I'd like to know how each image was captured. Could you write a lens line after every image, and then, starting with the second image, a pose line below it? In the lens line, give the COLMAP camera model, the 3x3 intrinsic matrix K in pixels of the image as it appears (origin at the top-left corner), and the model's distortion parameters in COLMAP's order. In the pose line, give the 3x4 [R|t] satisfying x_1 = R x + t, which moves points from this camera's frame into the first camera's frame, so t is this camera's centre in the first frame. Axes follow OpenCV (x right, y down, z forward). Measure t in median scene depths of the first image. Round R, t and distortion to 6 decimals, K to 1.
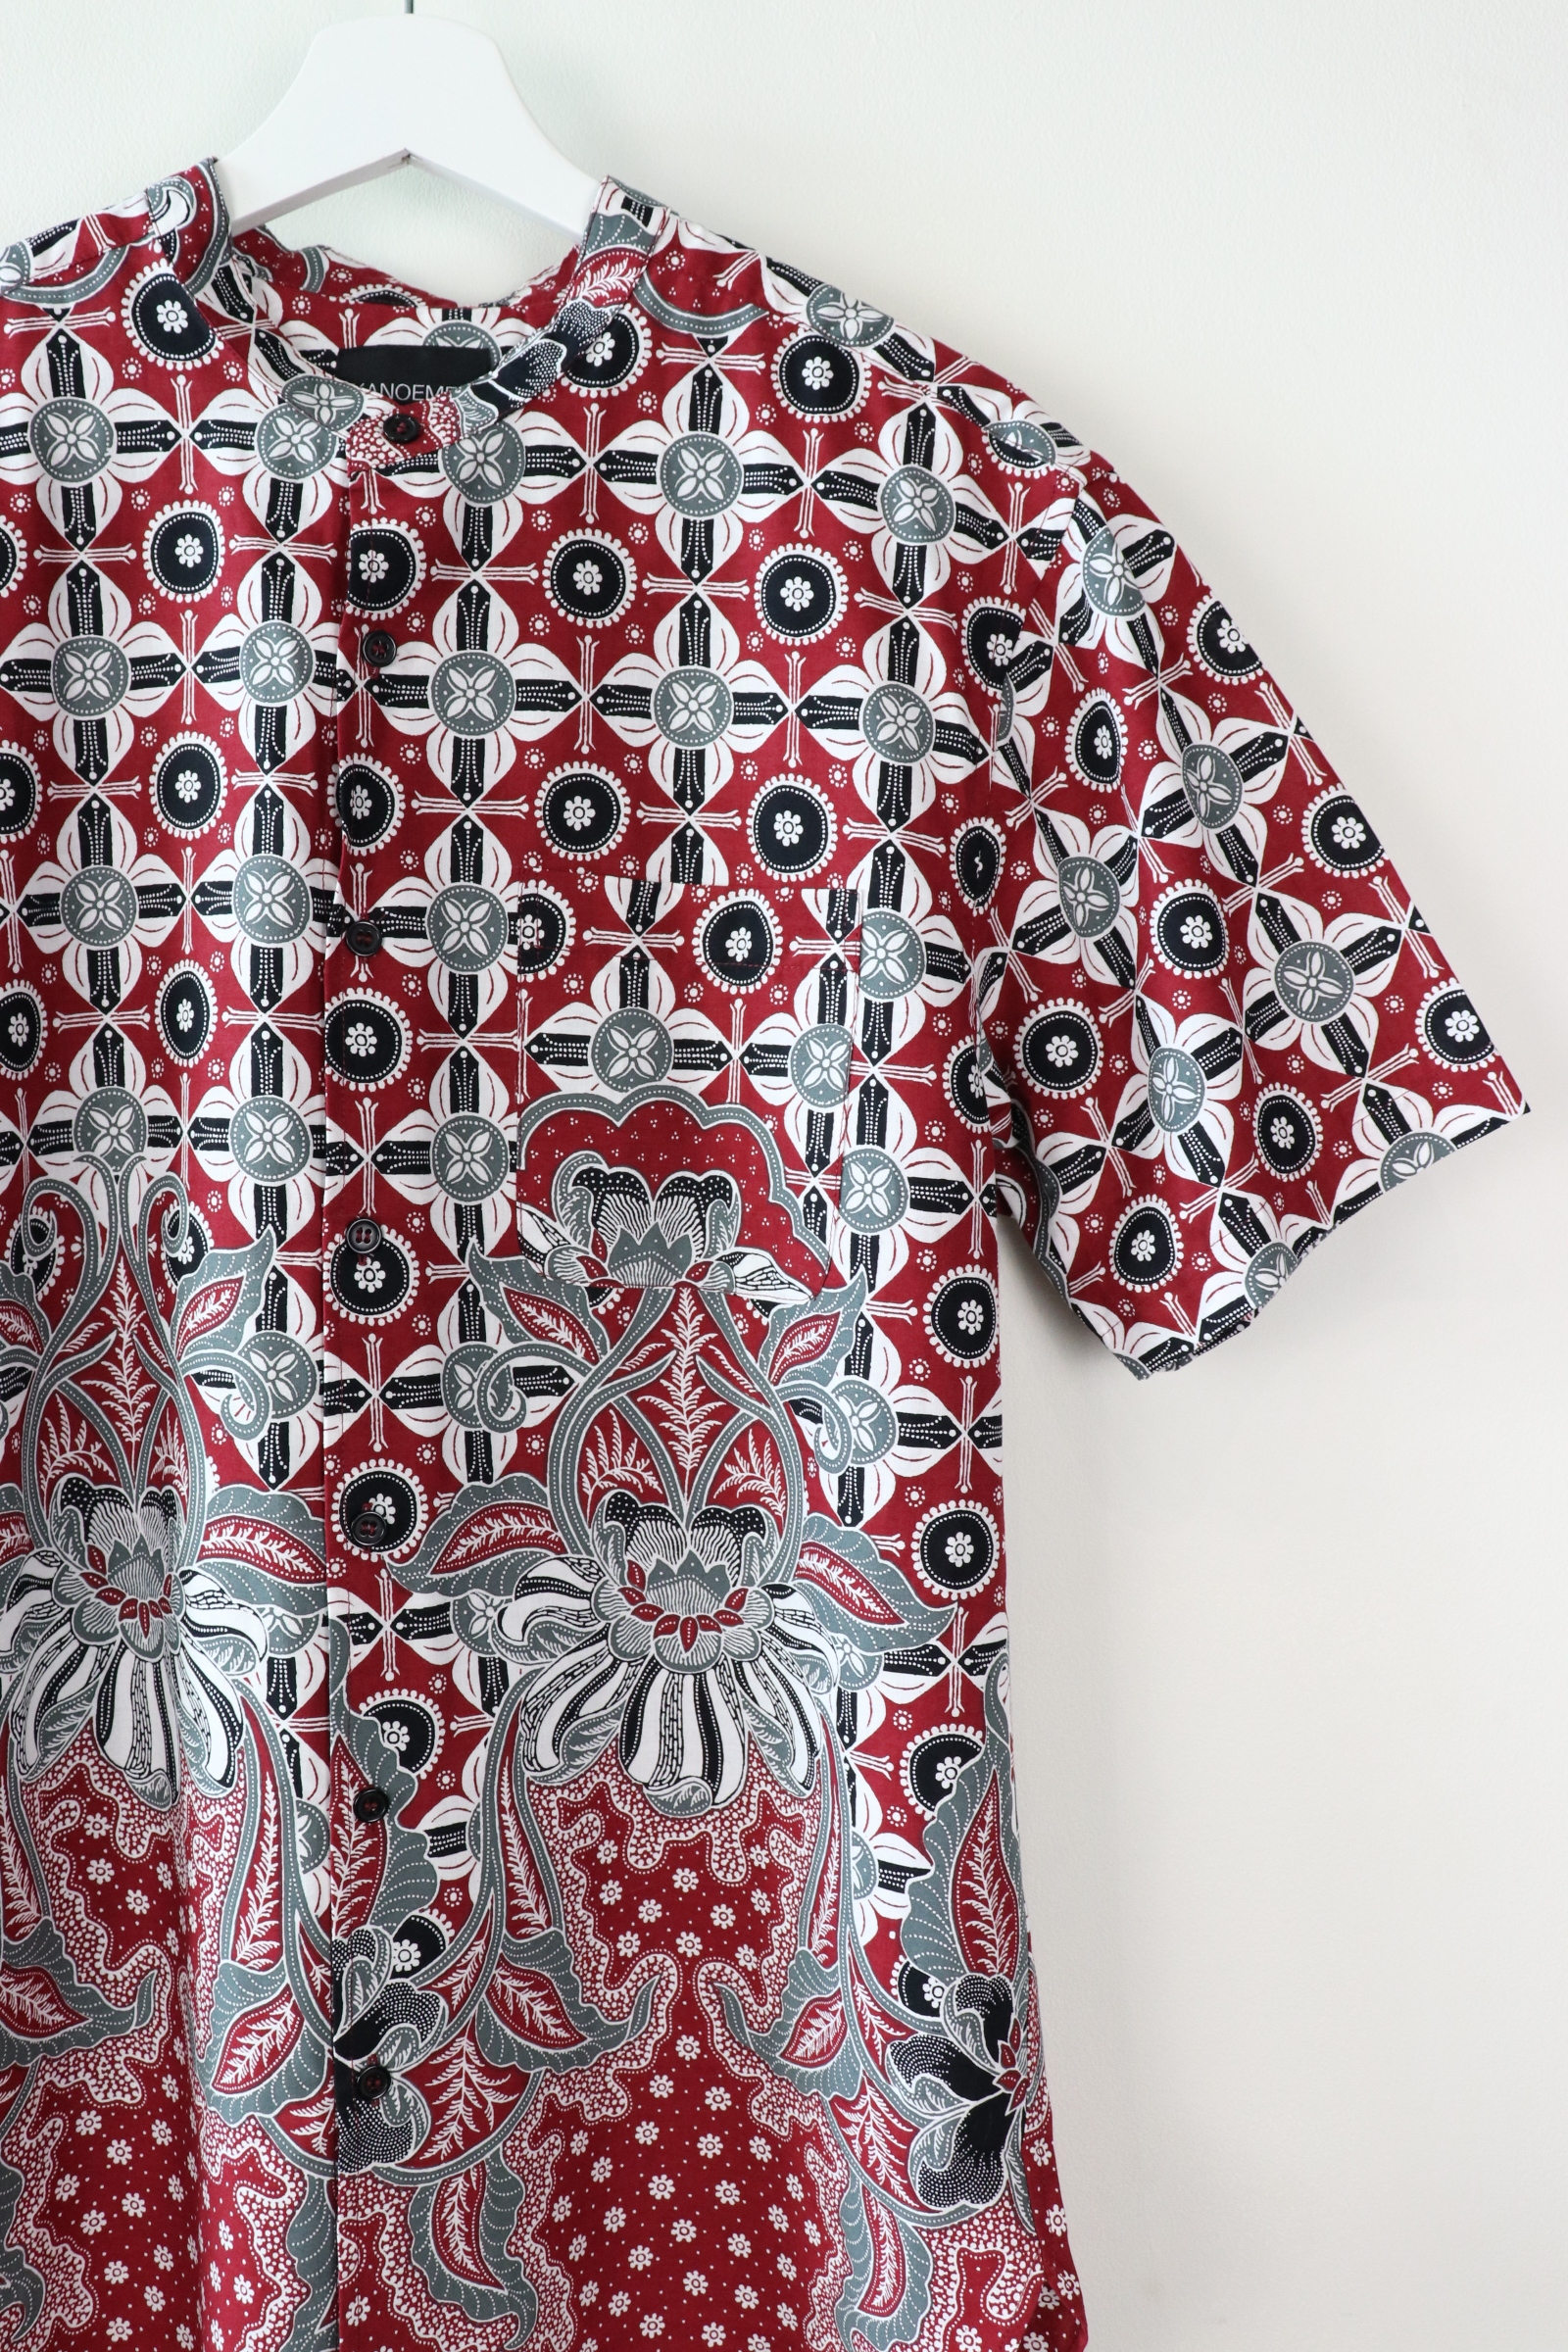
lens RADIAL K [[1907.2, 0, 792.1], [0, 1907.2, 1164.0], [0, 0, 1]] dist [-0.180911, 0.149753]
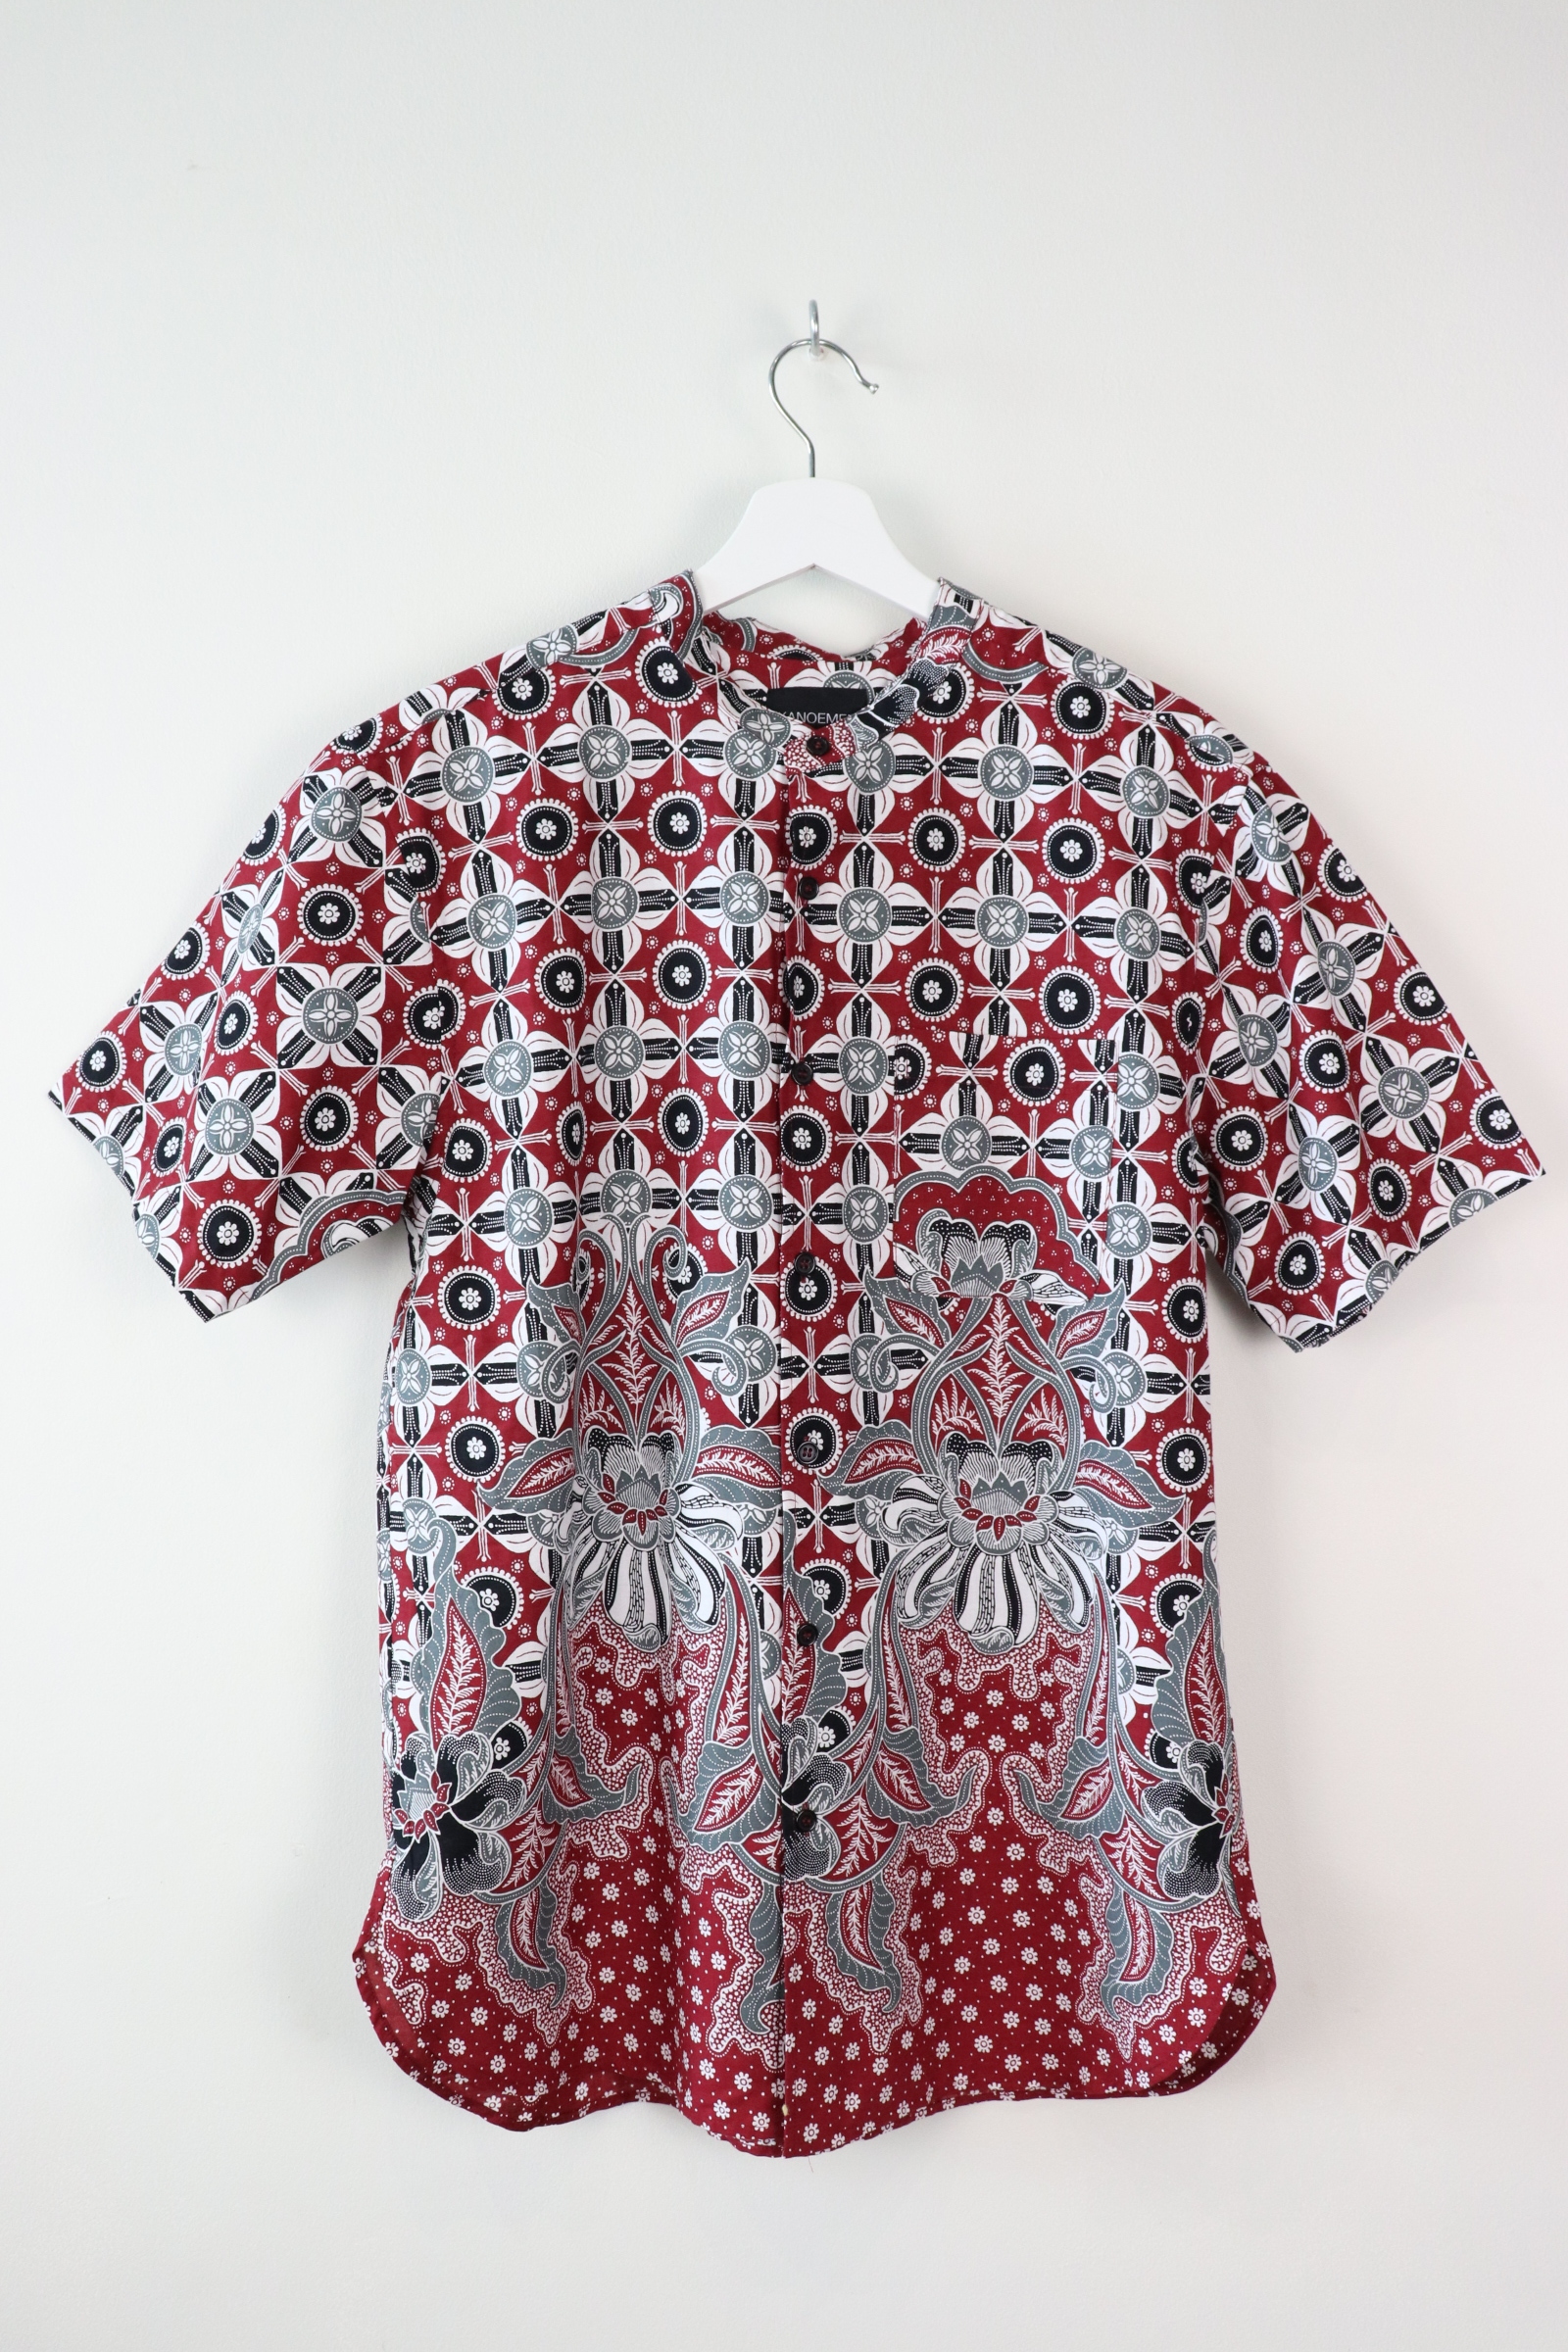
lens RADIAL K [[1907.2, 0, 792.1], [0, 1907.2, 1164.0], [0, 0, 1]] dist [-0.180911, 0.149753]
pose [[0.999590, -0.011502, -0.026231, -0.190444], [0.010392, 0.999060, -0.042097, 0.021379], [0.026691, 0.041807, 0.998769, -0.565850]]
